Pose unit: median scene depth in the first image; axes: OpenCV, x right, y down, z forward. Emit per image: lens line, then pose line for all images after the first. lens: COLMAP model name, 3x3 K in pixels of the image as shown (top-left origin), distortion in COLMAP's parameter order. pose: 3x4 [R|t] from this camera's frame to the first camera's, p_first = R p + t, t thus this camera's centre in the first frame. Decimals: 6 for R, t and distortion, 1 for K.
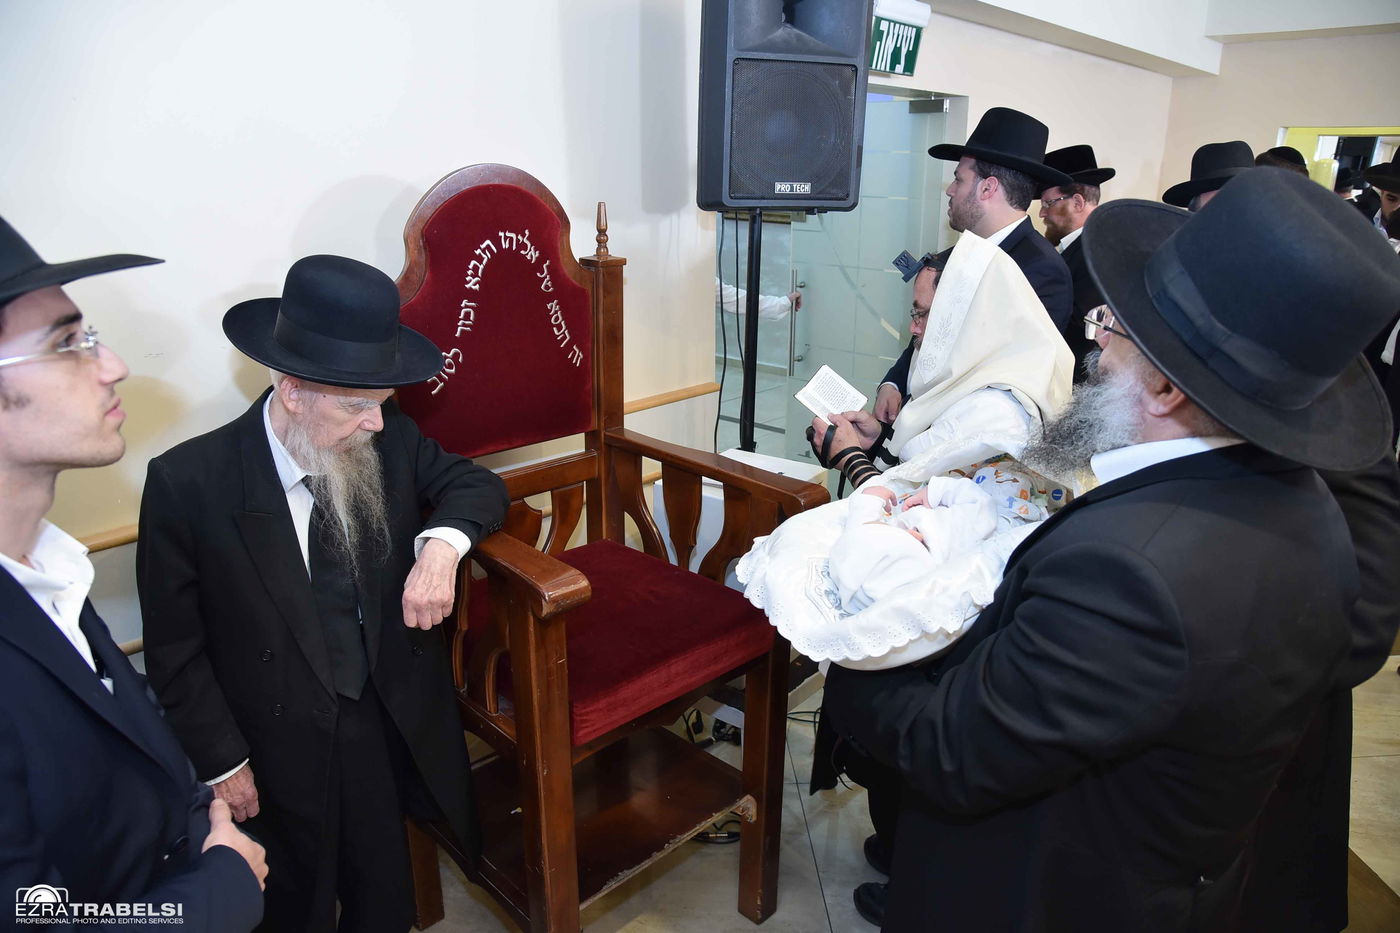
lens RADIAL K [[969.9, 0, 700.0], [0, 969.9, 466.5], [0, 0, 1]] dist [-0.074675, 0.002271]
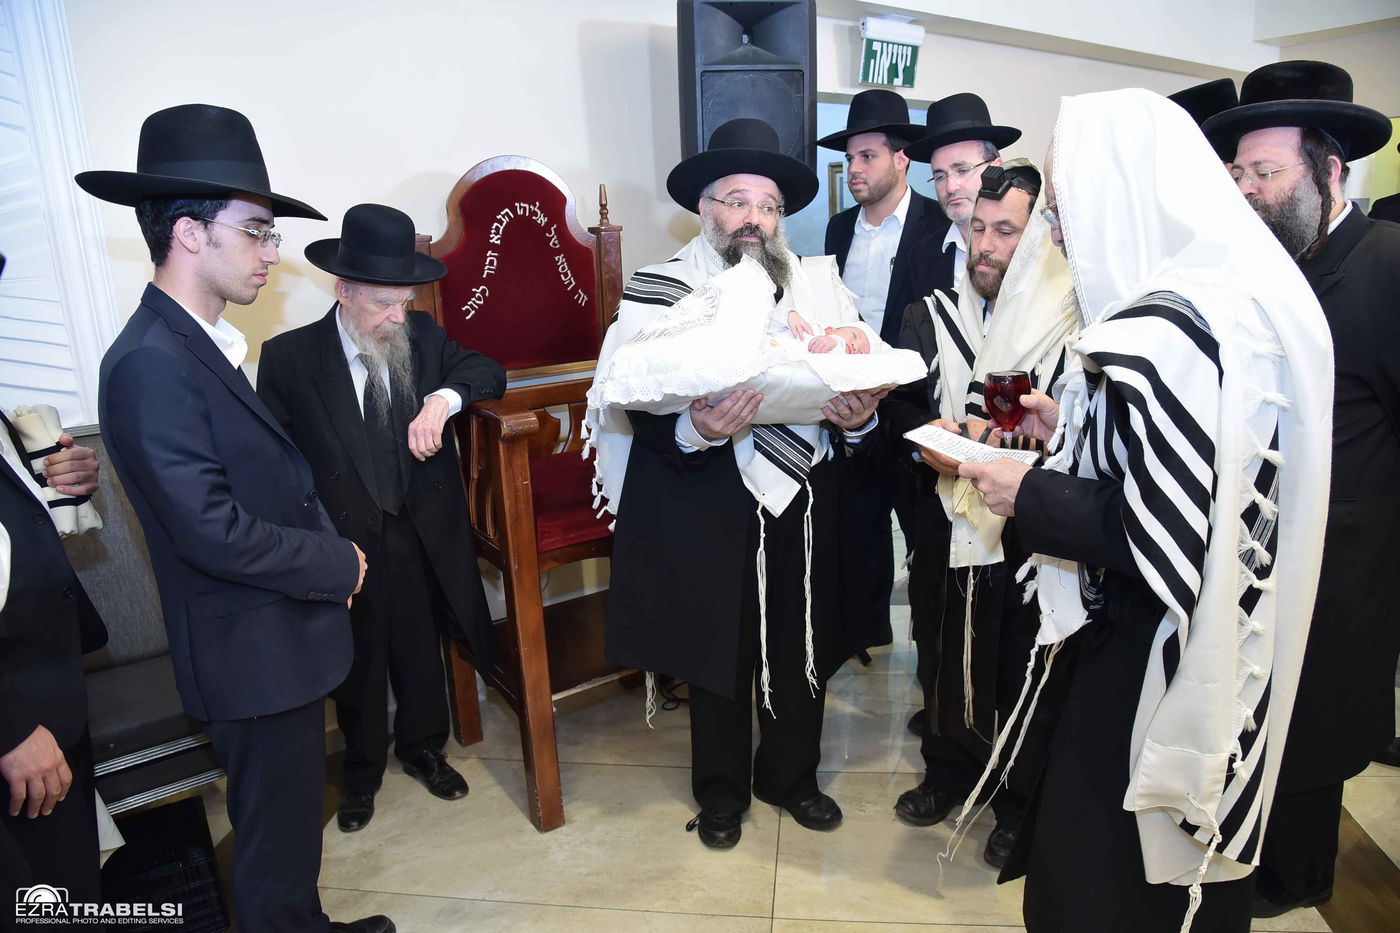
lens RADIAL K [[969.9, 0, 700.0], [0, 969.9, 466.5], [0, 0, 1]] dist [-0.074675, 0.002271]
pose [[0.980883, -0.010093, -0.194335, 0.312488], [-0.003620, 0.997535, -0.070082, 0.227457], [0.194564, 0.069446, 0.978429, -0.272892]]
